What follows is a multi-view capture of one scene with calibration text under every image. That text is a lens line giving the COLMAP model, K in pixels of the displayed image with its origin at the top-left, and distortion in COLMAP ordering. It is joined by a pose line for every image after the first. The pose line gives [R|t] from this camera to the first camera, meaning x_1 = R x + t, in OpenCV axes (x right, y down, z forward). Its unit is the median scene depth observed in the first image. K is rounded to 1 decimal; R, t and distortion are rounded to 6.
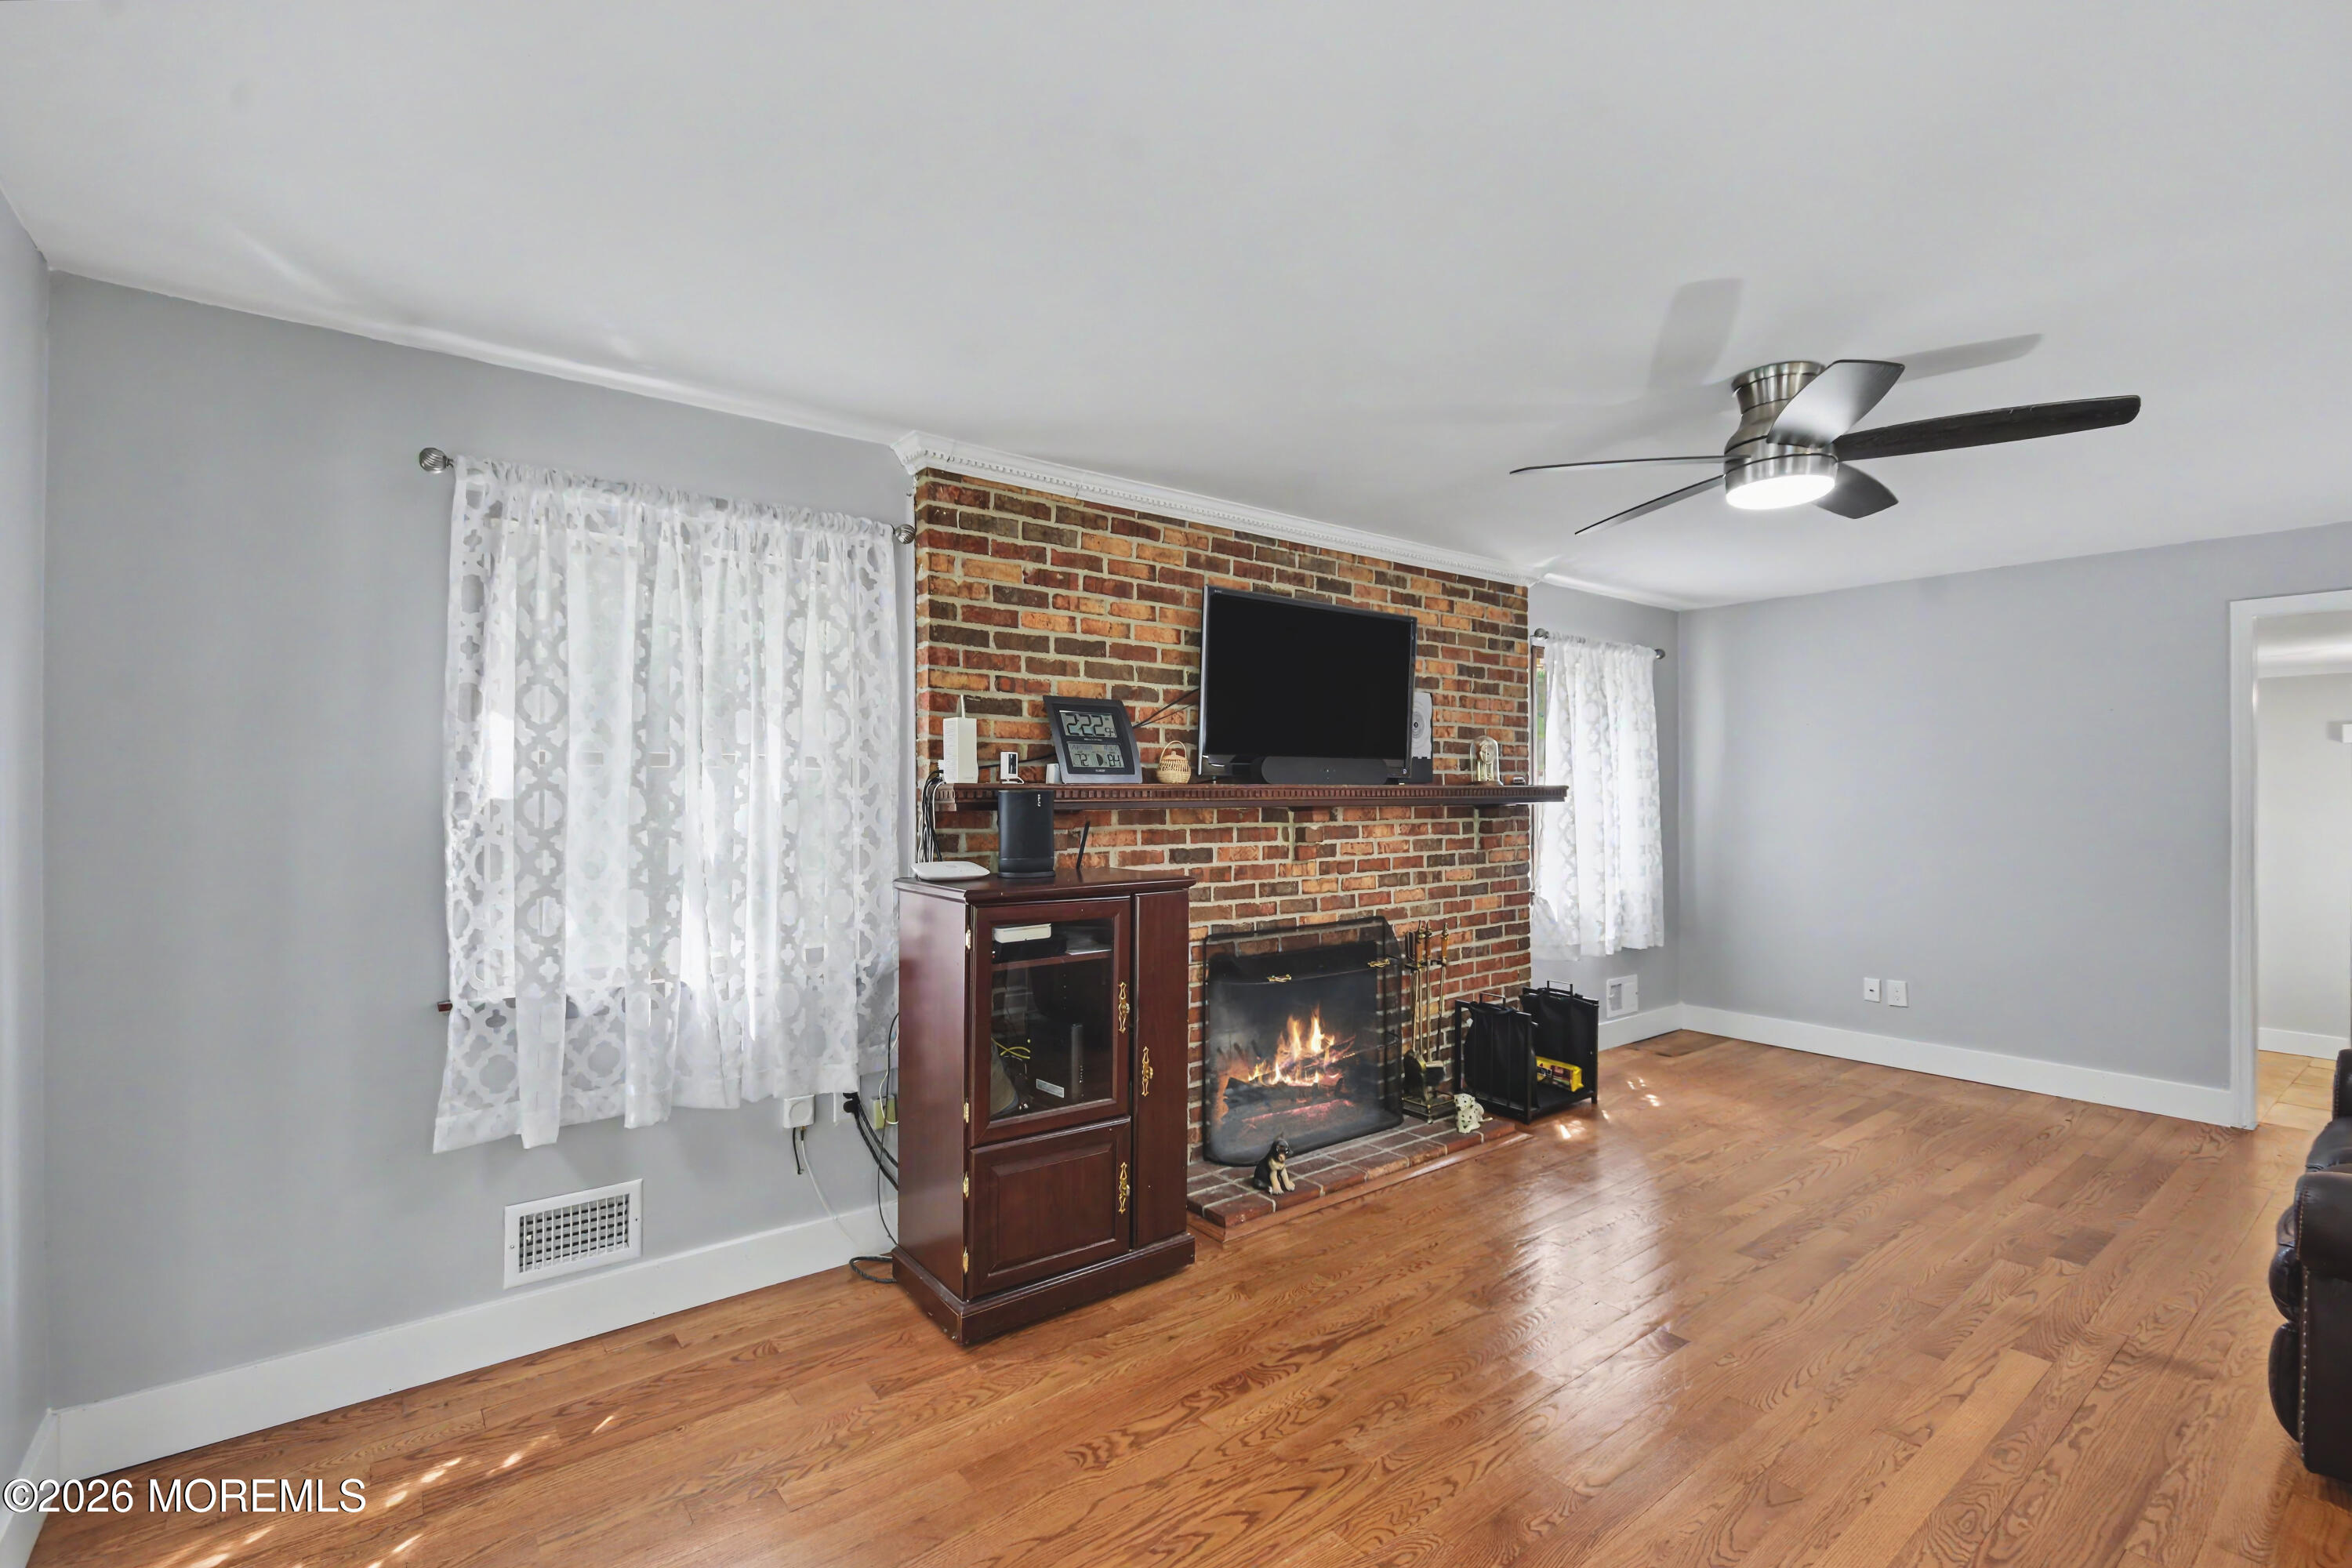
lens RADIAL K [[1026.1, 0, 1158.2], [0, 1026.1, 798.9], [0, 0, 1]] dist [-0.000959, -0.000271]
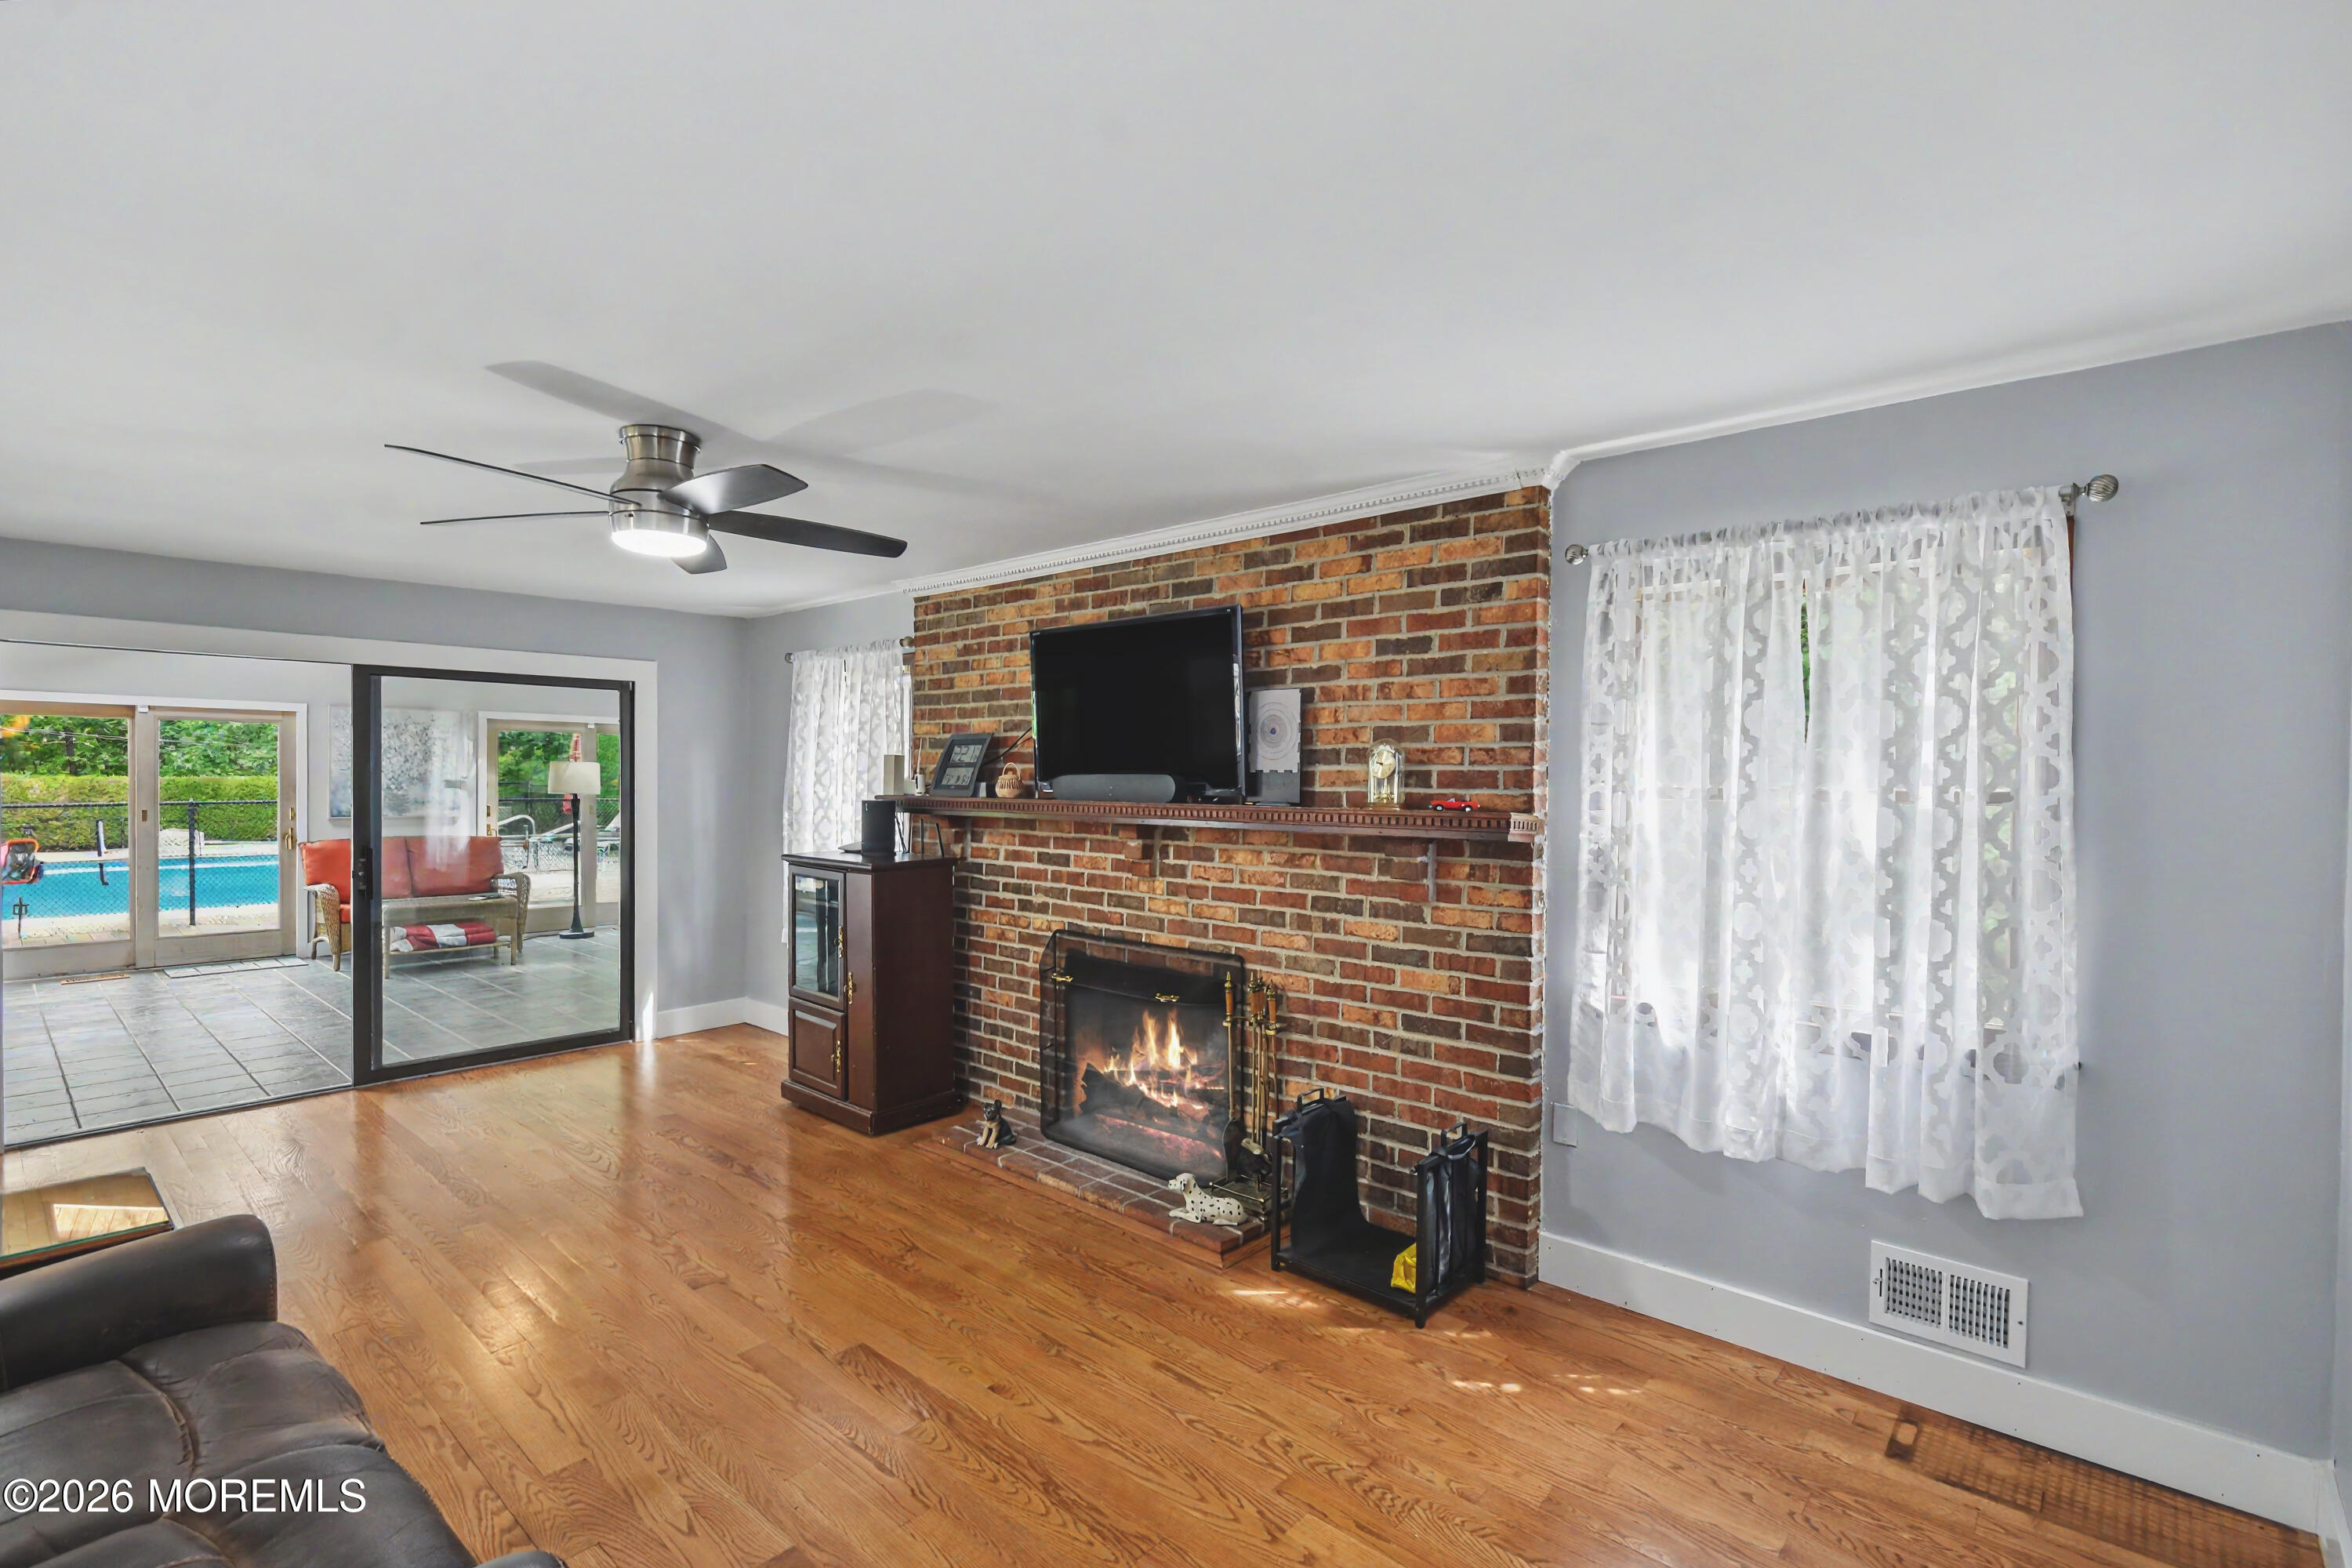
lens RADIAL K [[1075.8, 0, 1173.0], [0, 1075.8, 781.0], [0, 0, 1]] dist [-0.002282, -0.000422]
pose [[0.199016, 0.014169, -0.979894, 1.170219], [-0.007727, 0.999887, 0.012889, -0.046975], [0.979966, 0.005007, 0.199103, 0.821457]]
